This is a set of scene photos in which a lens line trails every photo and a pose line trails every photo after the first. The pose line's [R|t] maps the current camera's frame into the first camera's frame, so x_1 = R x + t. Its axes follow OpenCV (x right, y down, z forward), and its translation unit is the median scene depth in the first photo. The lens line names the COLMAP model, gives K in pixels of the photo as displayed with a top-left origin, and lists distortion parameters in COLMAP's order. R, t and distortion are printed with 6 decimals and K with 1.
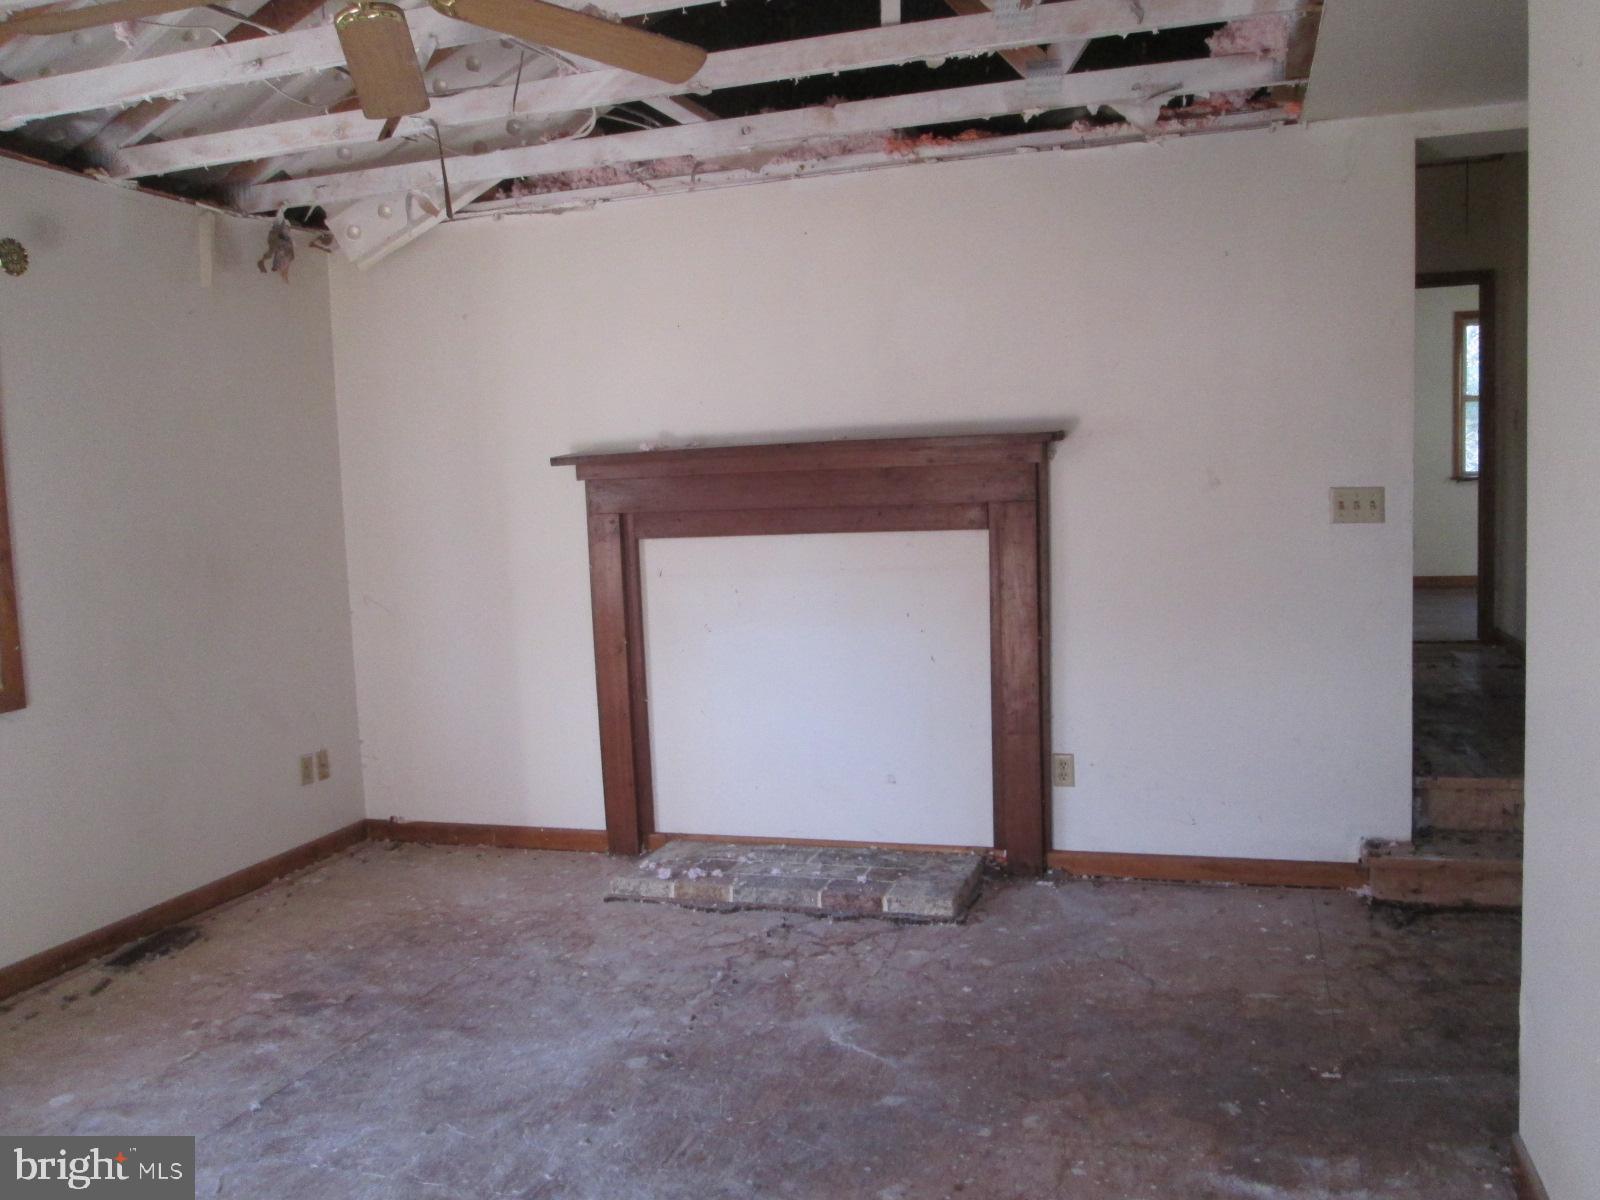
lens RADIAL K [[1334.7, 0, 808.1], [0, 1334.7, 601.6], [0, 0, 1]] dist [-0.047766, 0.031287]
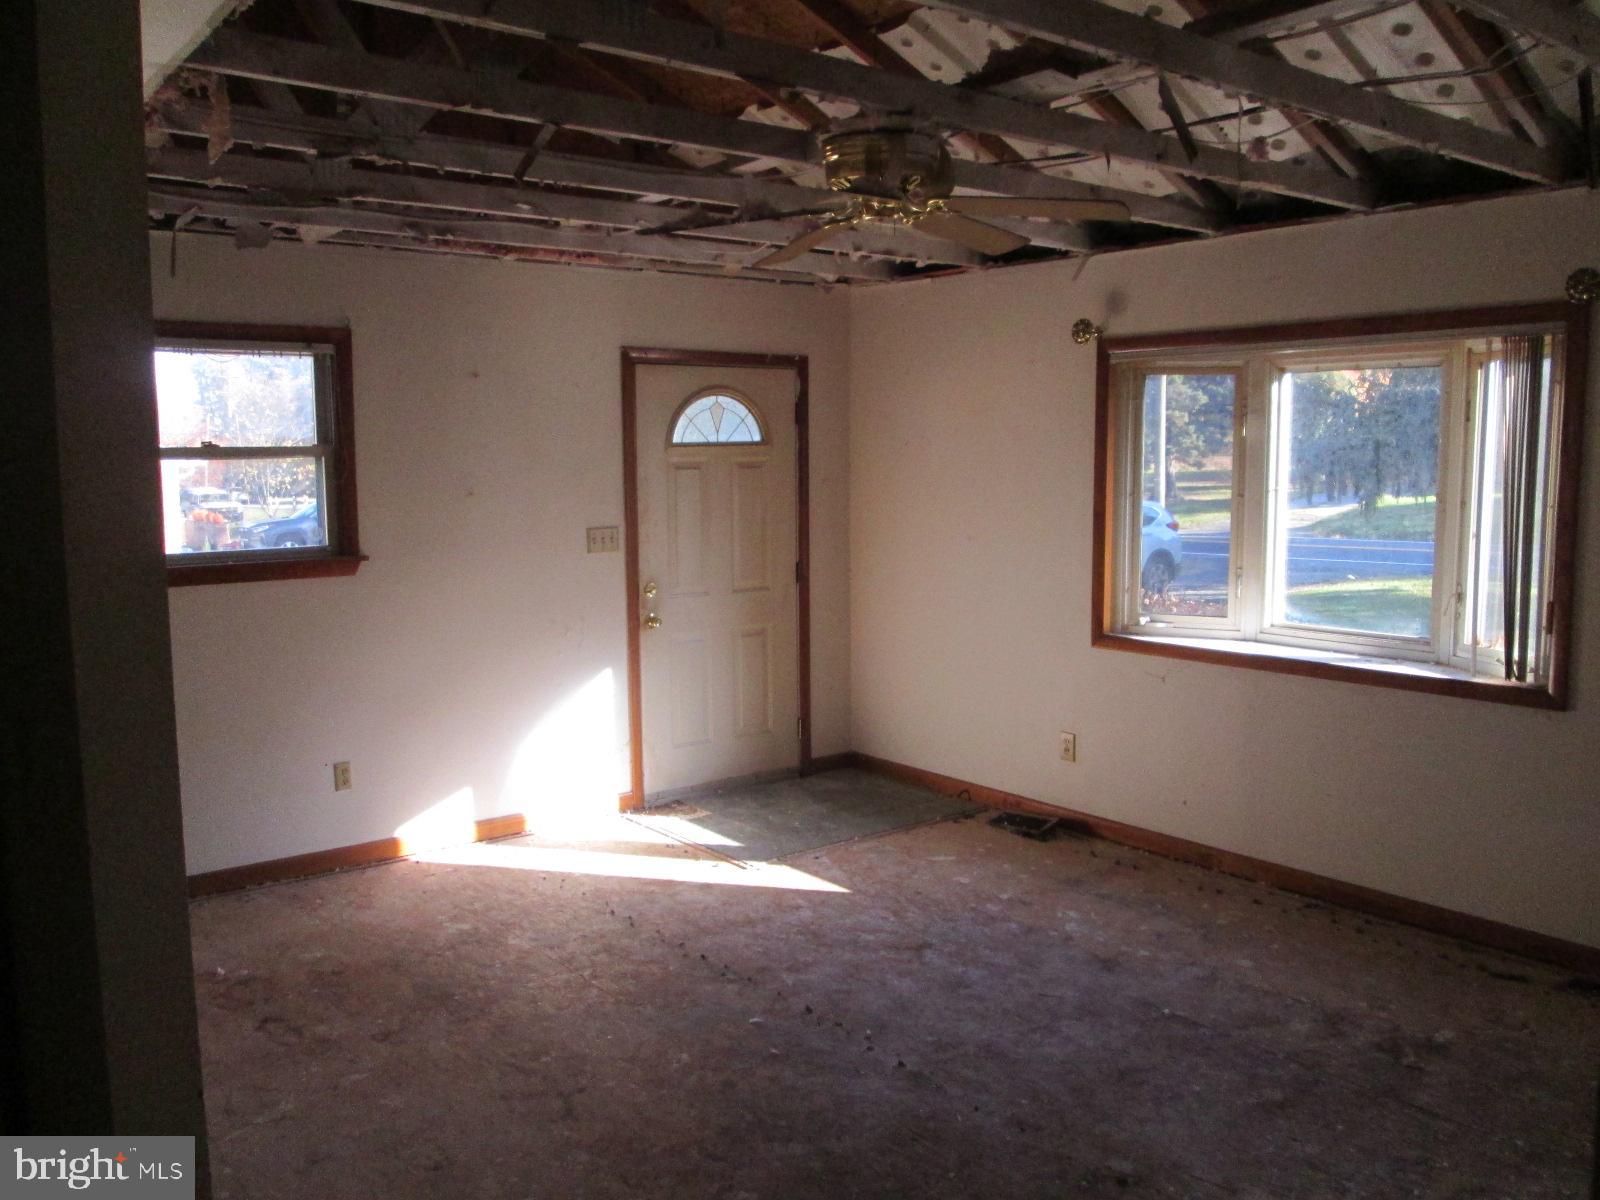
lens RADIAL K [[1334.7, 0, 807.6], [0, 1334.7, 601.9], [0, 0, 1]] dist [-0.047766, 0.031287]
pose [[-0.559789, 0.148472, -0.815225, 0.674330], [-0.033699, 0.978924, 0.201425, -0.222817], [0.827950, 0.140228, -0.542987, 1.196744]]
